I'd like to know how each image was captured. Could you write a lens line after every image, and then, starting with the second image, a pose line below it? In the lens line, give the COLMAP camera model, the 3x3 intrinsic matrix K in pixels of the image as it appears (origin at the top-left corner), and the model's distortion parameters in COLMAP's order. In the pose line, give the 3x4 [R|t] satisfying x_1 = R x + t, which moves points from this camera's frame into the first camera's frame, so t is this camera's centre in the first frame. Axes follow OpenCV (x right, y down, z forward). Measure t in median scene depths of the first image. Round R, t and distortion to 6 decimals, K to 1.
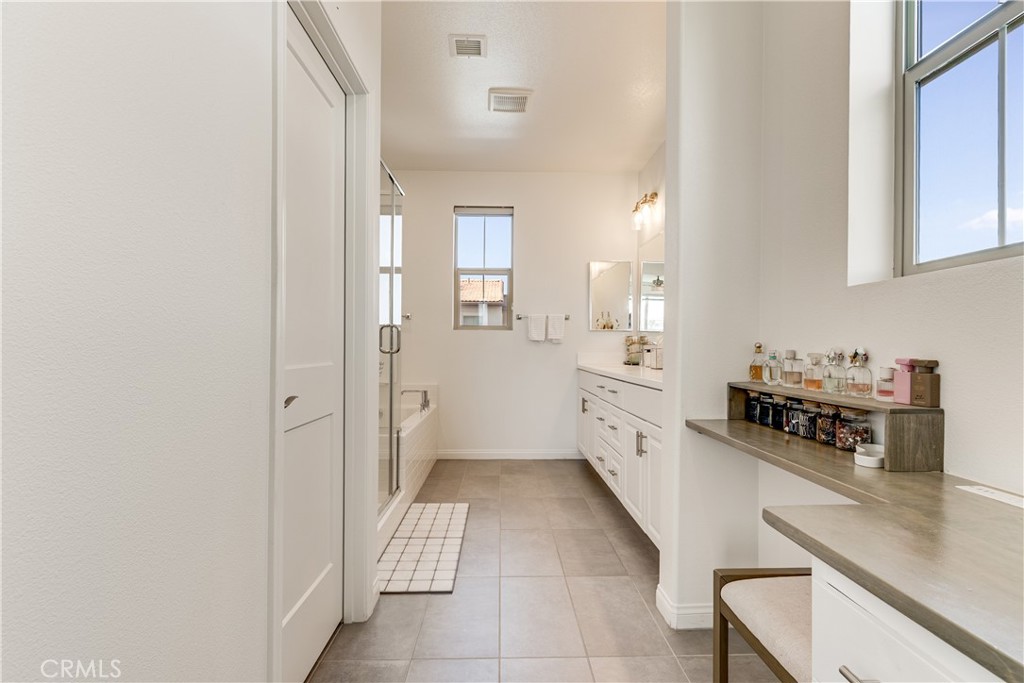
lens RADIAL K [[499.4, 0, 511.4], [0, 499.4, 345.7], [0, 0, 1]] dist [0.005121, -0.002087]
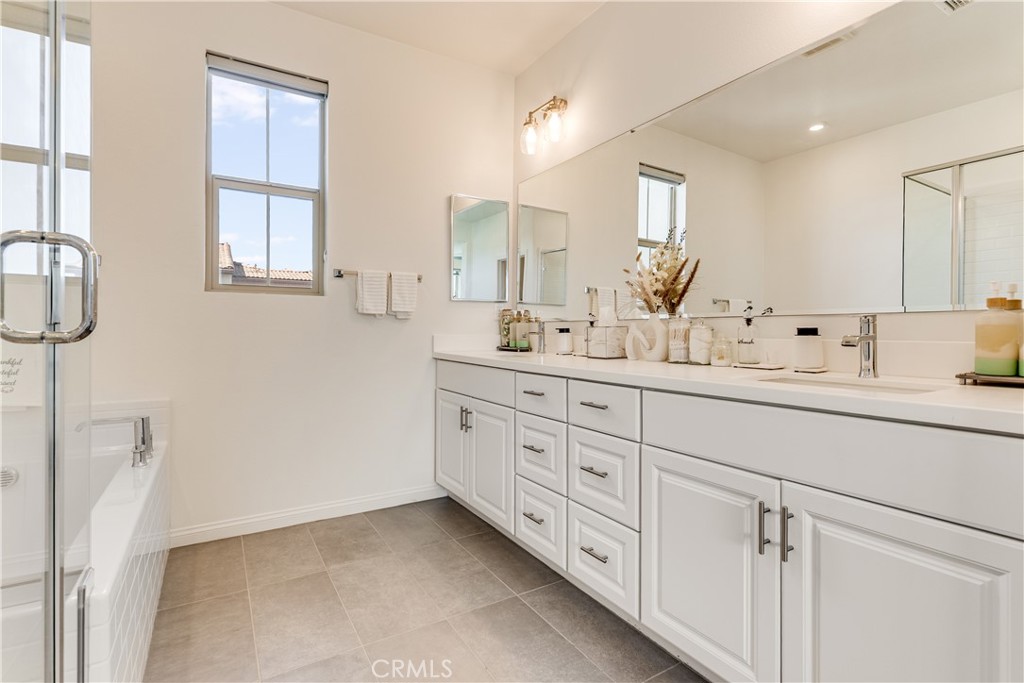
lens RADIAL K [[499.4, 0, 519.0], [0, 499.4, 331.2], [0, 0, 1]] dist [0.005121, -0.002087]
pose [[0.864647, -0.003589, 0.502367, -0.103546], [-0.001907, 0.999944, 0.010426, 0.004189], [-0.502376, -0.009973, 0.864592, 0.418296]]
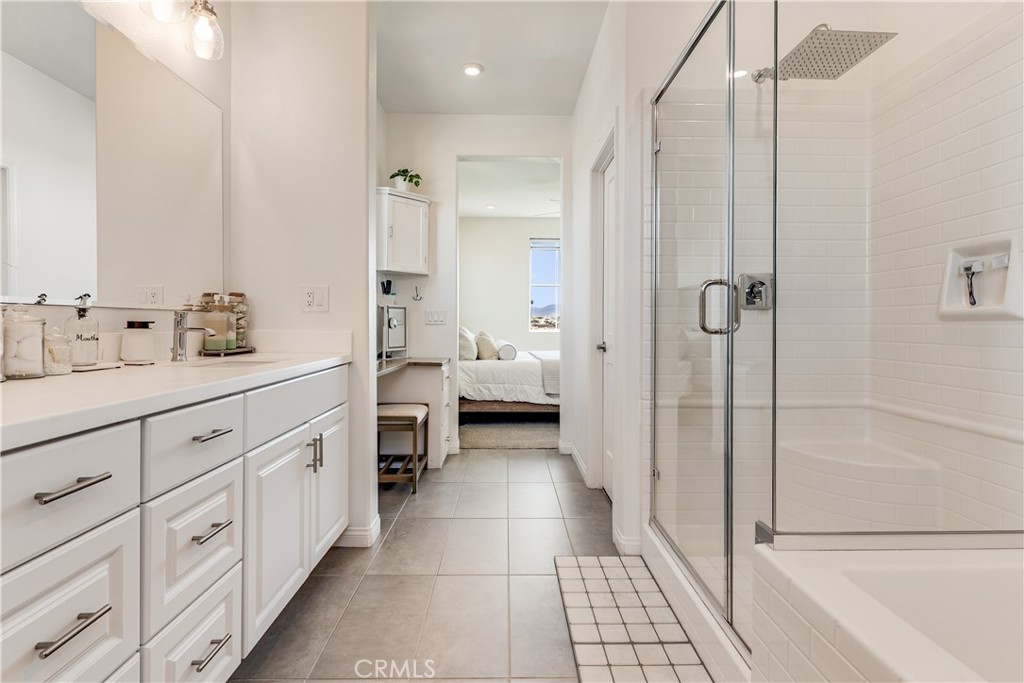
lens RADIAL K [[499.4, 0, 513.3], [0, 499.4, 333.8], [0, 0, 1]] dist [0.005121, -0.002087]
pose [[-0.999953, -0.009714, 0.000770, -0.021808], [-0.009706, 0.999905, 0.009823, 0.011952], [-0.000865, 0.009815, -0.999951, 1.476545]]
